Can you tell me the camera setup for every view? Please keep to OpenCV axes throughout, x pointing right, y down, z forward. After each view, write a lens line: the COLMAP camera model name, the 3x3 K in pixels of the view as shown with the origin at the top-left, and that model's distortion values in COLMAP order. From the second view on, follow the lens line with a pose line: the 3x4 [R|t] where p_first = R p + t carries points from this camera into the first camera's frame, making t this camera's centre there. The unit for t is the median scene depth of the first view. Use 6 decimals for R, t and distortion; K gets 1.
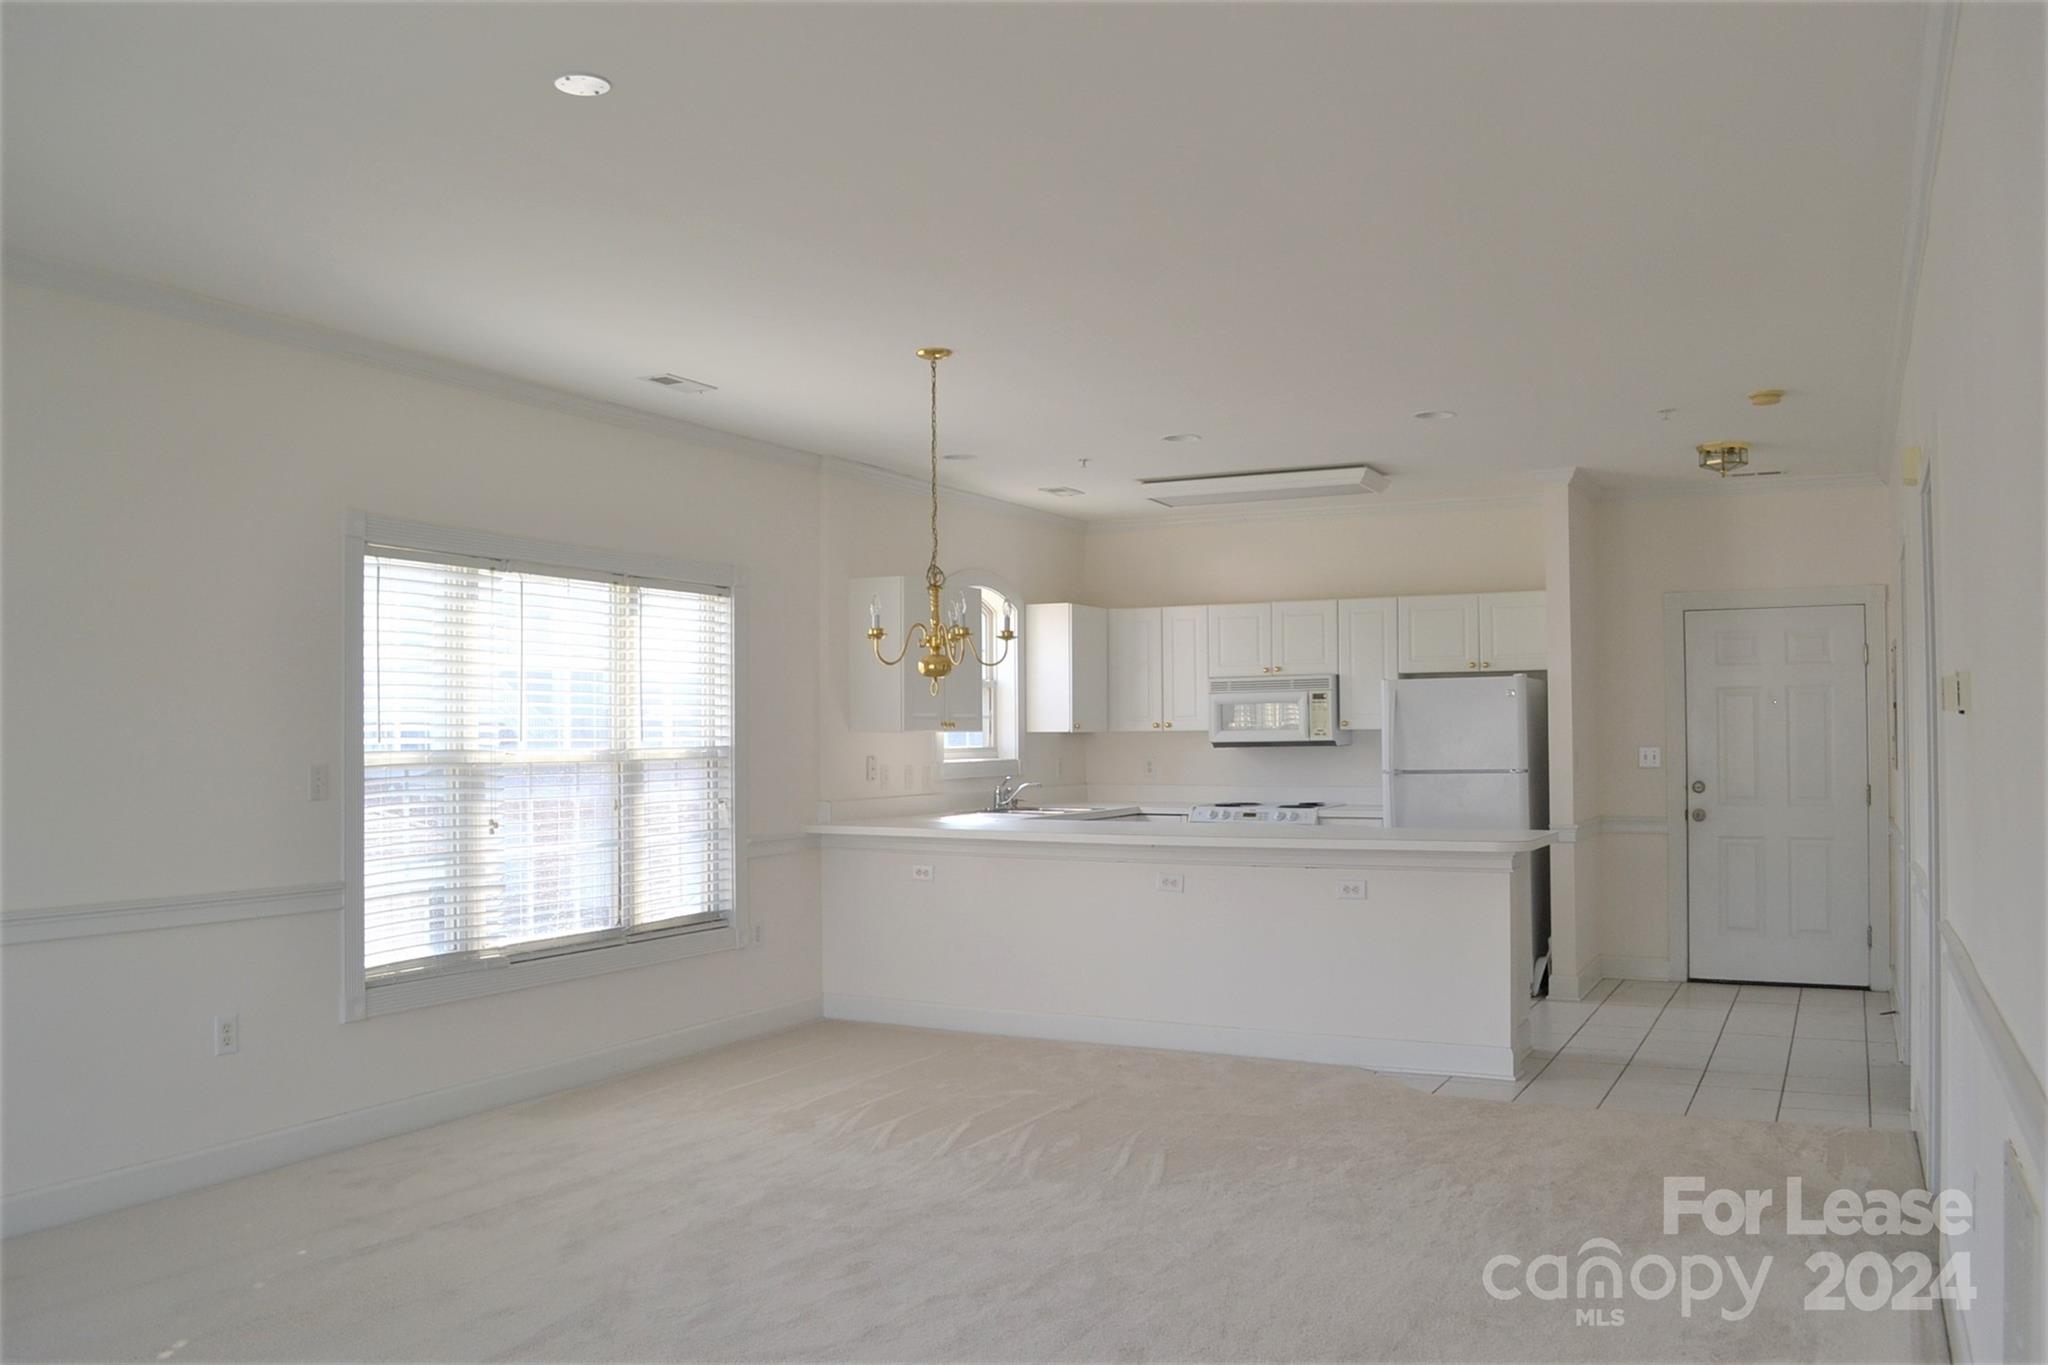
lens RADIAL K [[1612.7, 0, 1024.0], [0, 1612.7, 682.5], [0, 0, 1]] dist [-0.079364, 0.014438]
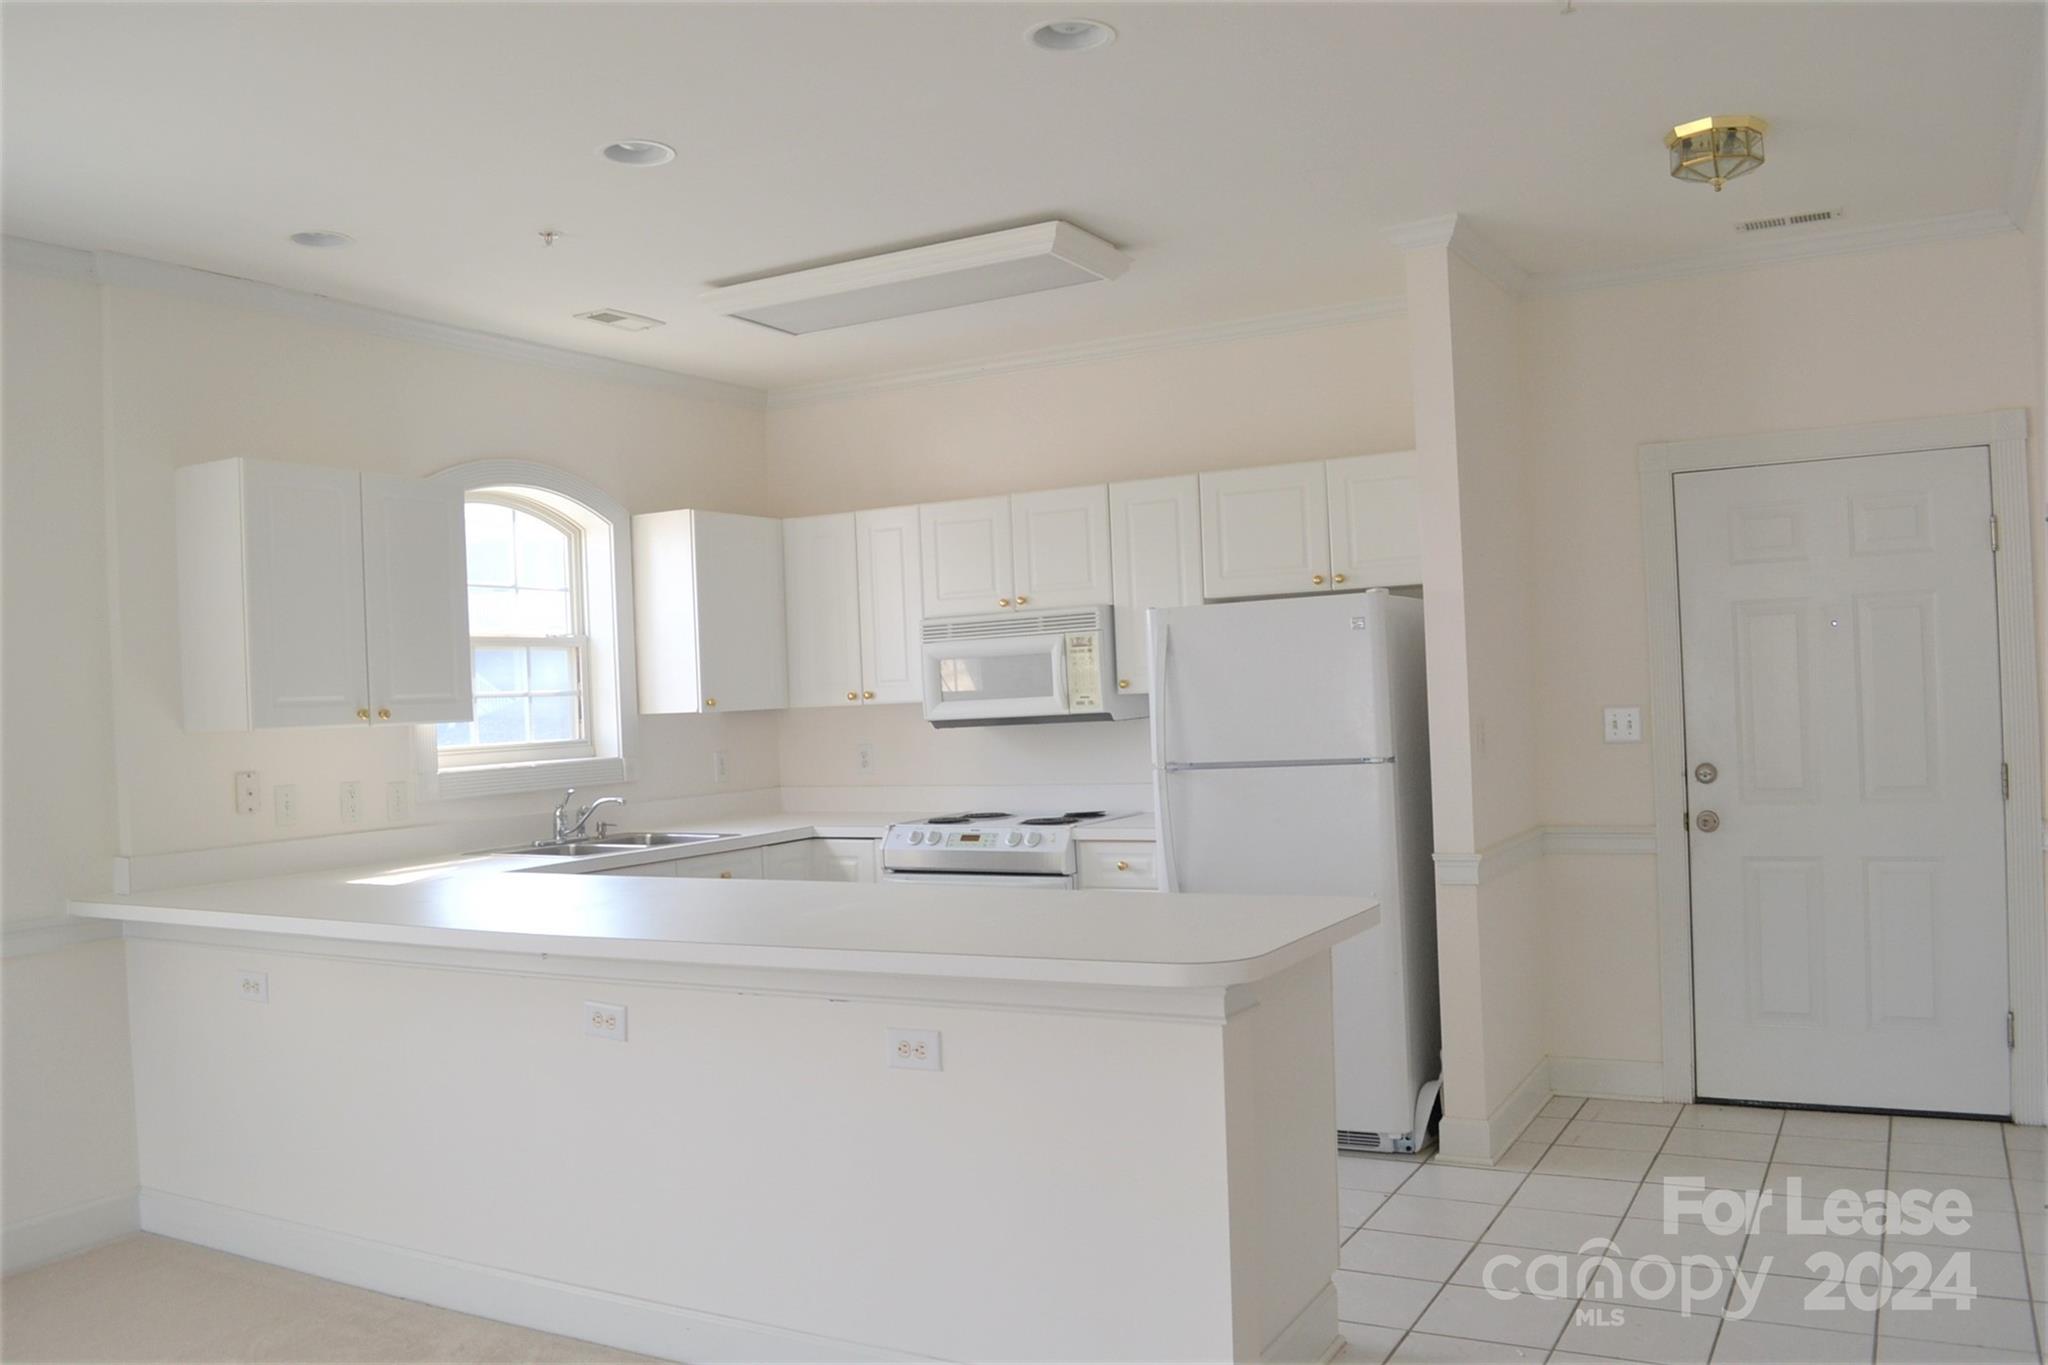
lens RADIAL K [[1612.7, 0, 1024.0], [0, 1612.7, 682.5], [0, 0, 1]] dist [-0.079364, 0.014438]
pose [[0.998710, -0.035141, -0.036661, 0.192987], [0.036074, 0.999034, 0.025101, 0.008332], [0.035744, -0.026391, 0.999012, 0.400596]]
